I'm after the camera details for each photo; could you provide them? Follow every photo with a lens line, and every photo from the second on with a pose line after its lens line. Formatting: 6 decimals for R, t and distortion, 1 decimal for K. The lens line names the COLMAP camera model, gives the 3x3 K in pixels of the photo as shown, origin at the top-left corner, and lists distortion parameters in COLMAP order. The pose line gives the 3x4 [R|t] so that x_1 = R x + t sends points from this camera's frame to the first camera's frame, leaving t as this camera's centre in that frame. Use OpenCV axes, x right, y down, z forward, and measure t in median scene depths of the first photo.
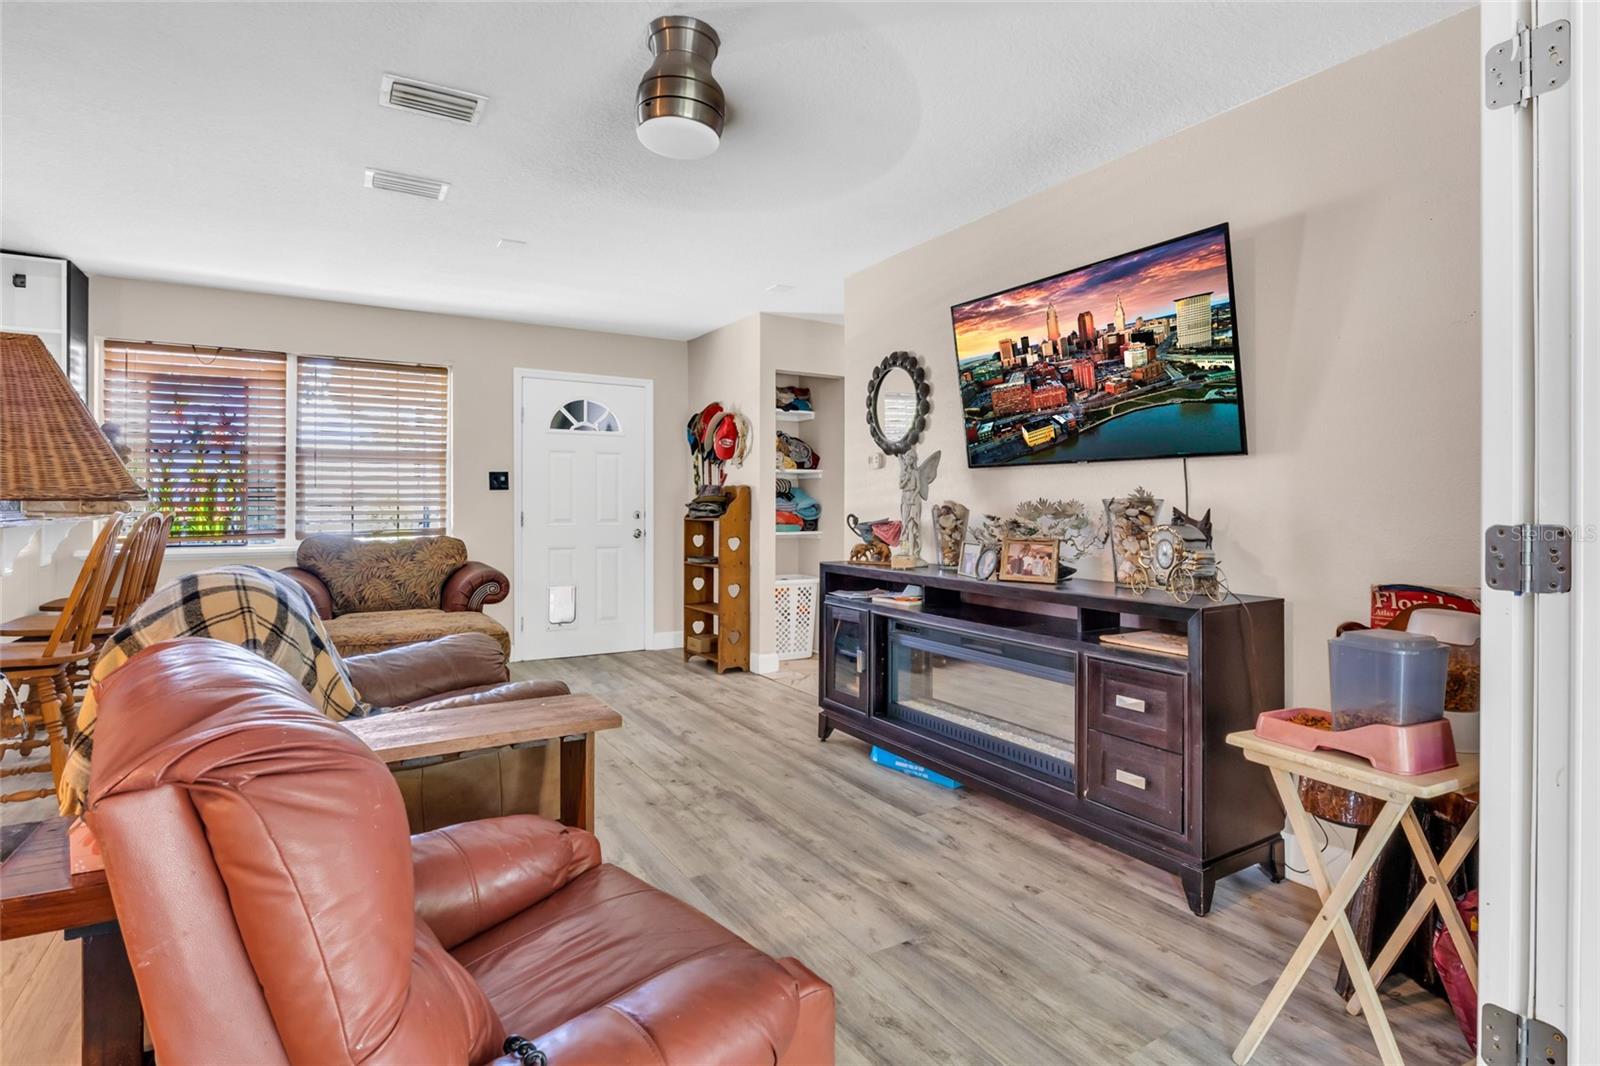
lens RADIAL K [[809.8, 0, 806.9], [0, 809.8, 523.6], [0, 0, 1]] dist [-0.012843, 0.000287]
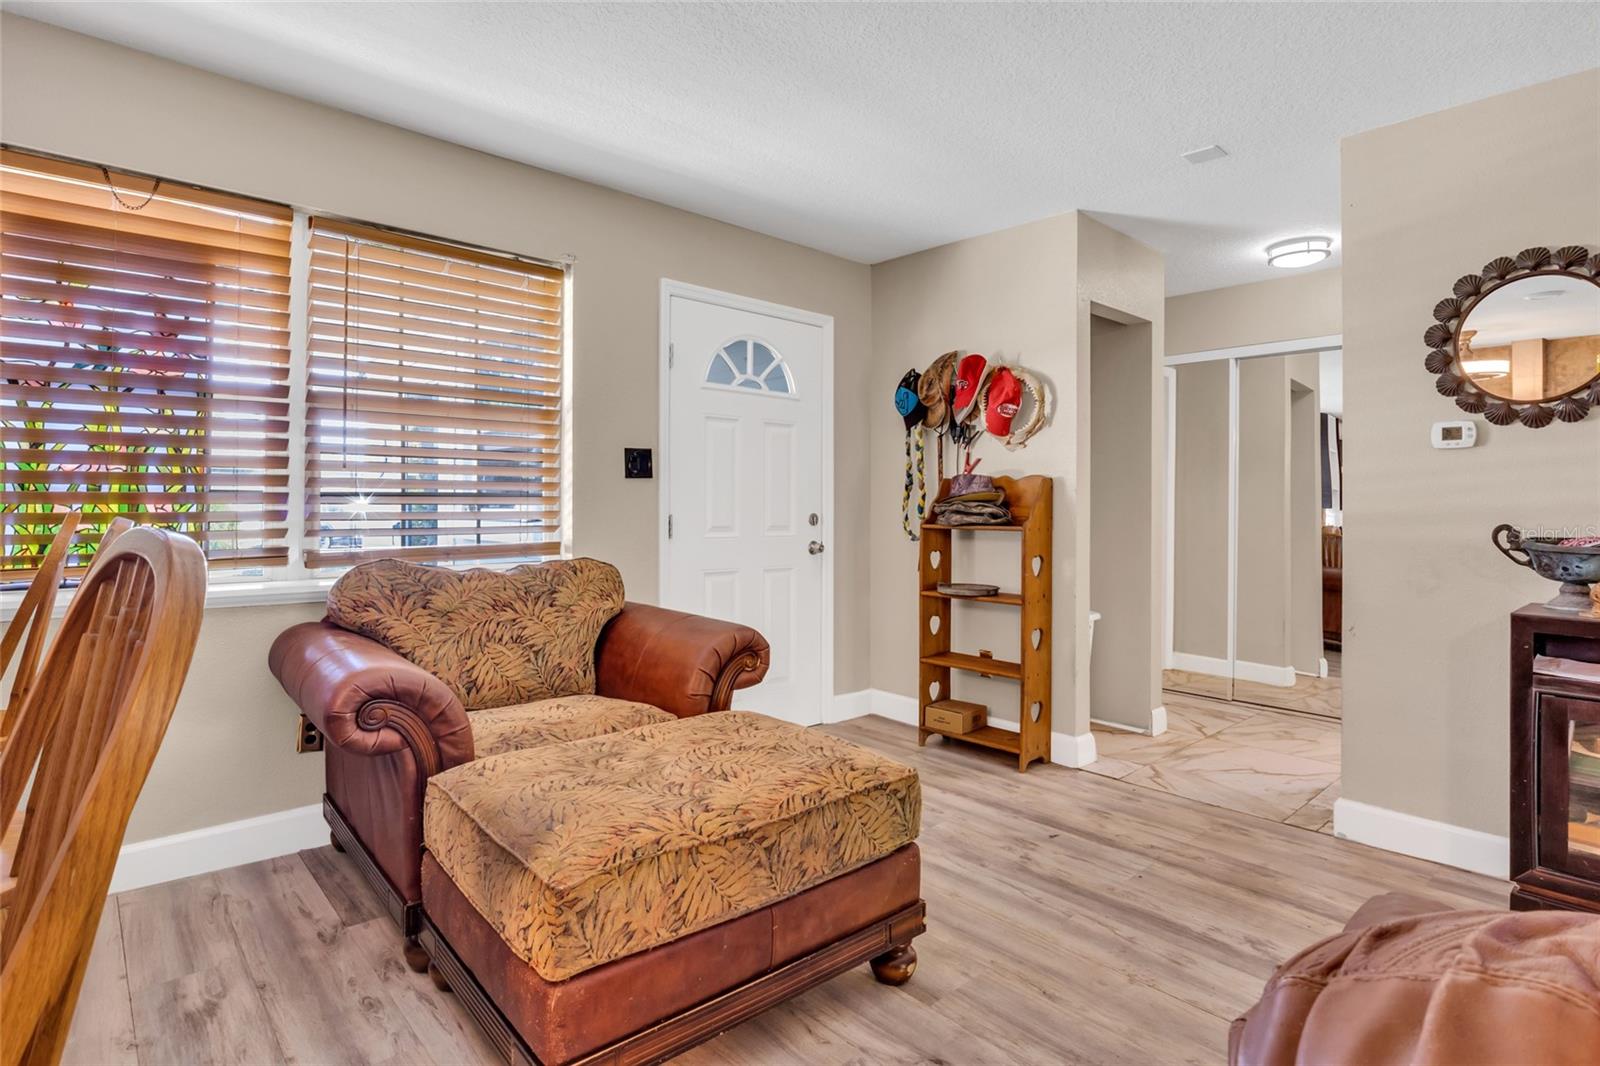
lens RADIAL K [[809.8, 0, 800.9], [0, 809.8, 518.8], [0, 0, 1]] dist [-0.012843, 0.000287]
pose [[0.981352, 0.002655, 0.192201, -0.429764], [-0.001766, 0.999987, -0.004793, -0.010069], [-0.192211, 0.004364, 0.981344, 0.438089]]
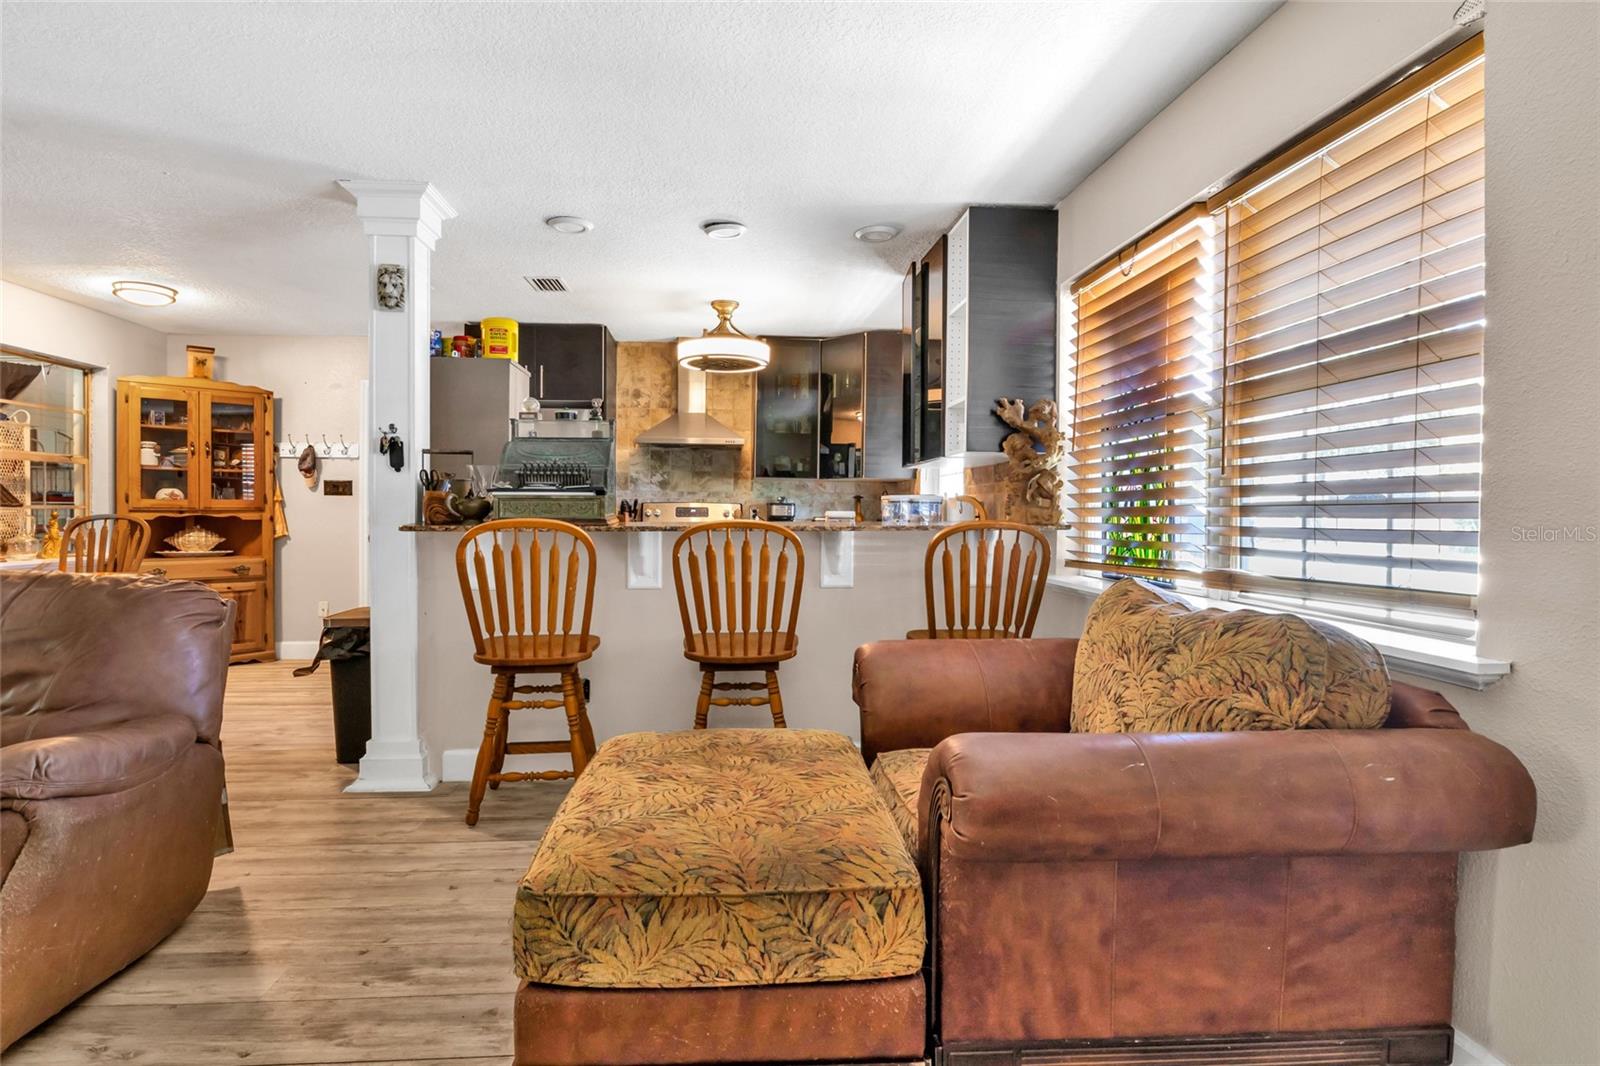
lens RADIAL K [[815.8, 0, 792.2], [0, 815.8, 526.7], [0, 0, 1]] dist [-0.017870, -0.002374]
pose [[-0.450067, 0.007243, -0.892966, -0.098454], [-0.026190, 0.999430, 0.021306, -0.020661], [0.892611, 0.032976, -0.449620, 1.011383]]
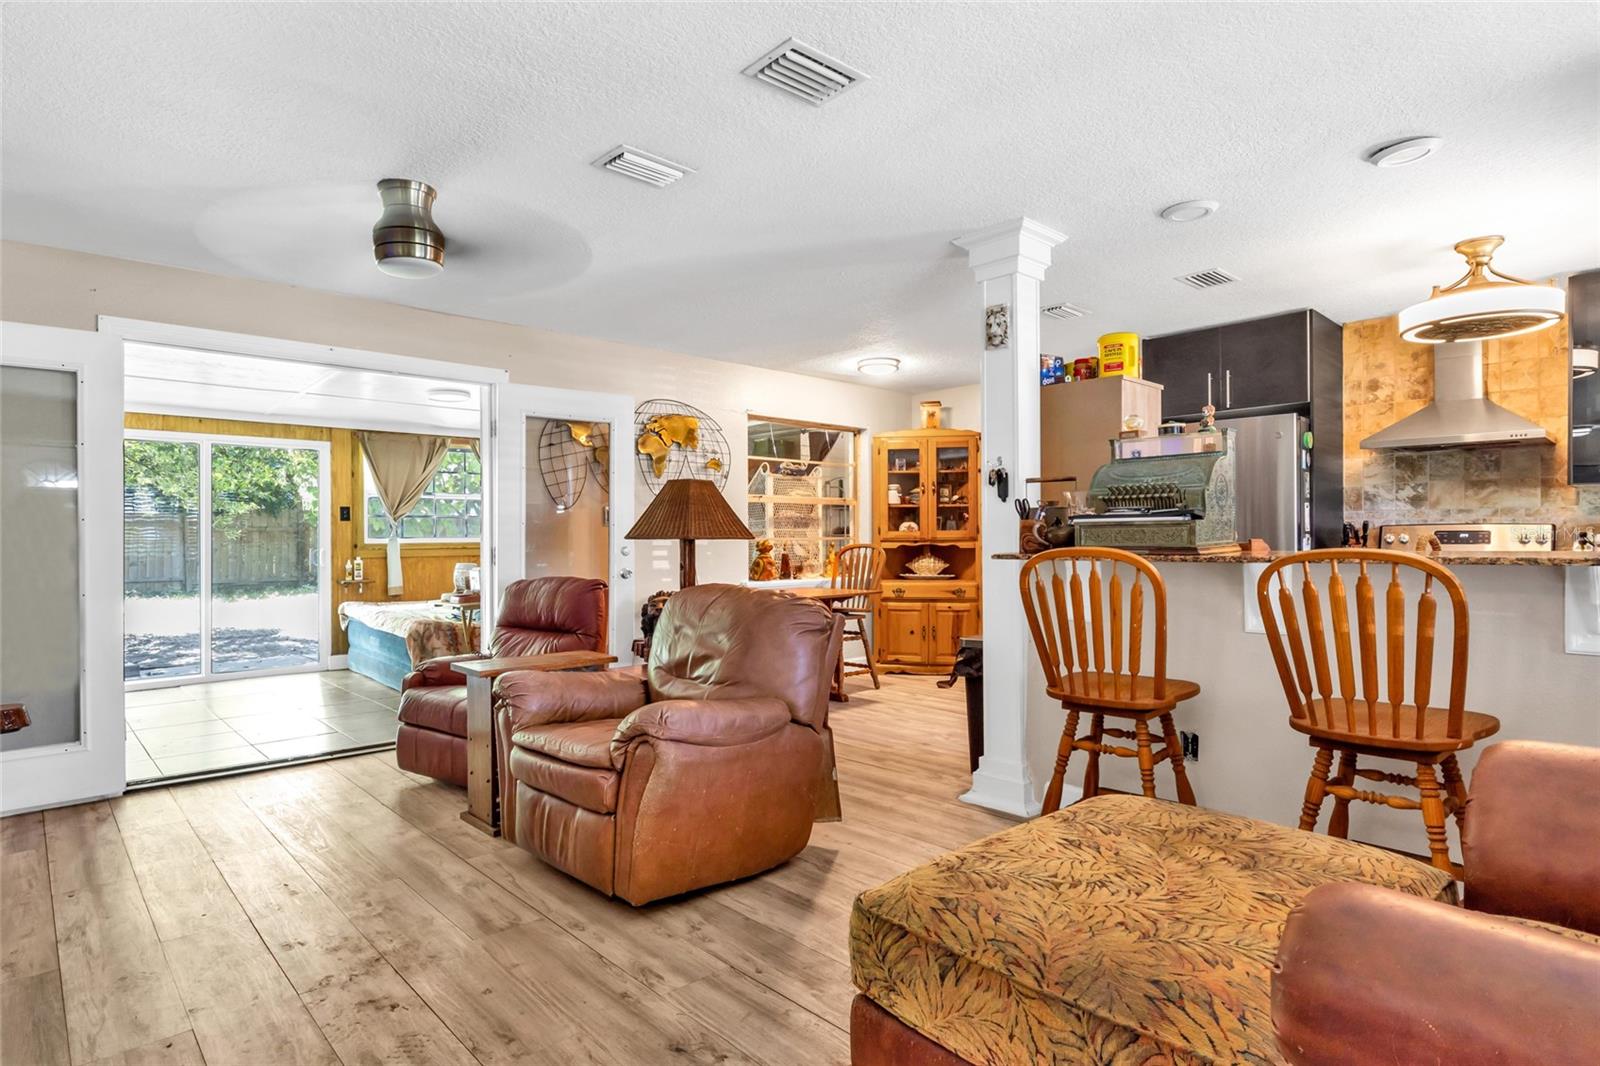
lens RADIAL K [[853.3, 0, 755.3], [0, 853.3, 543.6], [0, 0, 1]] dist [-0.015768, -0.002196]
pose [[-0.985688, -0.000064, -0.168580, -0.214318], [-0.004029, 0.999723, 0.023178, -0.023600], [0.168532, 0.023526, -0.985415, 1.100269]]
